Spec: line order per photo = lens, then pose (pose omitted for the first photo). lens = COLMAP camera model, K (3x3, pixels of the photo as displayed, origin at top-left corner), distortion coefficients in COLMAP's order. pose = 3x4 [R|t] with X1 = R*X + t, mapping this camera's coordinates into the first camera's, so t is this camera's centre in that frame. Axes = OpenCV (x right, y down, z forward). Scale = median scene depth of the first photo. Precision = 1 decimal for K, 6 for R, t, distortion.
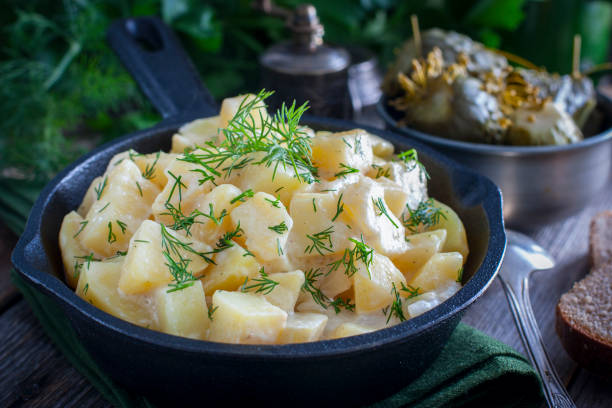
lens RADIAL K [[1616.1, 0, 304.6], [0, 1616.1, 203.1], [0, 0, 1]] dist [0.063603, 0.000000]
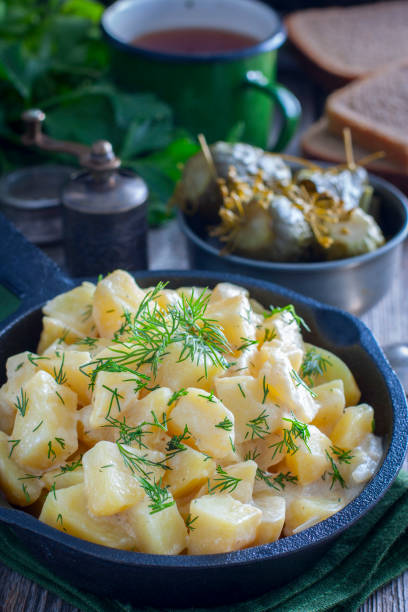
lens RADIAL K [[1616.1, 0, 209.4], [0, 1616.1, 323.8], [0, 0, 1]] dist [0.063603, 0.000000]
pose [[0.947214, -0.180318, 0.265088, -0.284563], [0.136661, 0.975051, 0.174928, -0.227973], [-0.290017, -0.129467, 0.948224, 0.005645]]
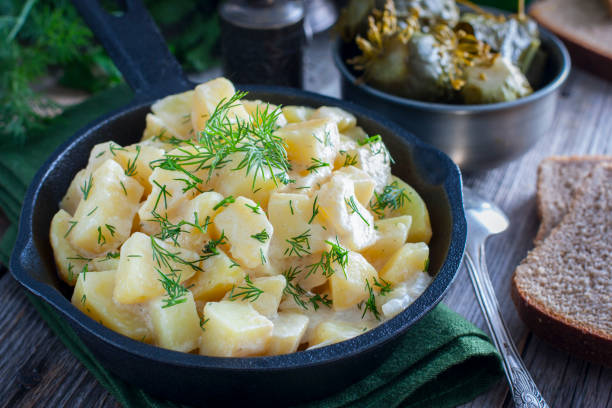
lens RADIAL K [[1616.1, 0, 307.7], [0, 1616.1, 201.4], [0, 0, 1]] dist [0.063603, 0.000000]
pose [[0.997820, -0.034099, 0.056505, -0.043213], [0.024103, 0.985326, 0.168971, -0.182162], [-0.061438, -0.167240, 0.984000, -0.054932]]
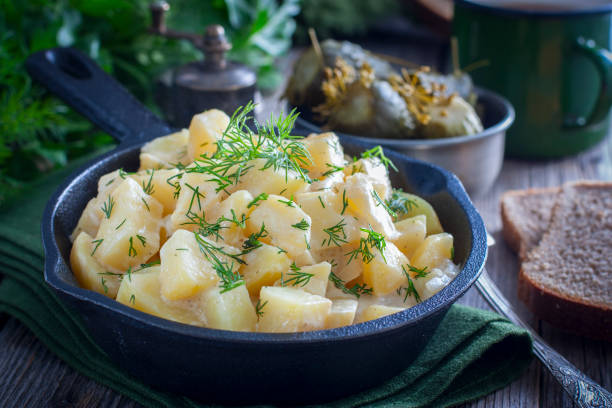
lens RADIAL K [[1616.1, 0, 310.4], [0, 1616.1, 191.7], [0, 0, 1]] dist [0.063603, 0.000000]
pose [[0.965437, -0.091293, 0.244125, -0.263229], [0.097401, 0.995160, -0.013042, 0.007637], [-0.241752, 0.036369, 0.969656, -0.051288]]
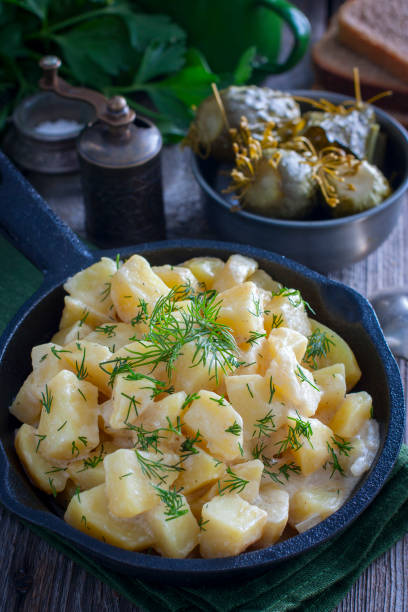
lens RADIAL K [[1616.1, 0, 210.1], [0, 1616.1, 306.0], [0, 0, 1]] dist [0.063603, 0.000000]
pose [[0.950003, -0.225938, 0.215515, -0.251822], [0.137049, 0.921903, 0.362370, -0.469288], [-0.280558, -0.314716, 0.906775, -0.012706]]
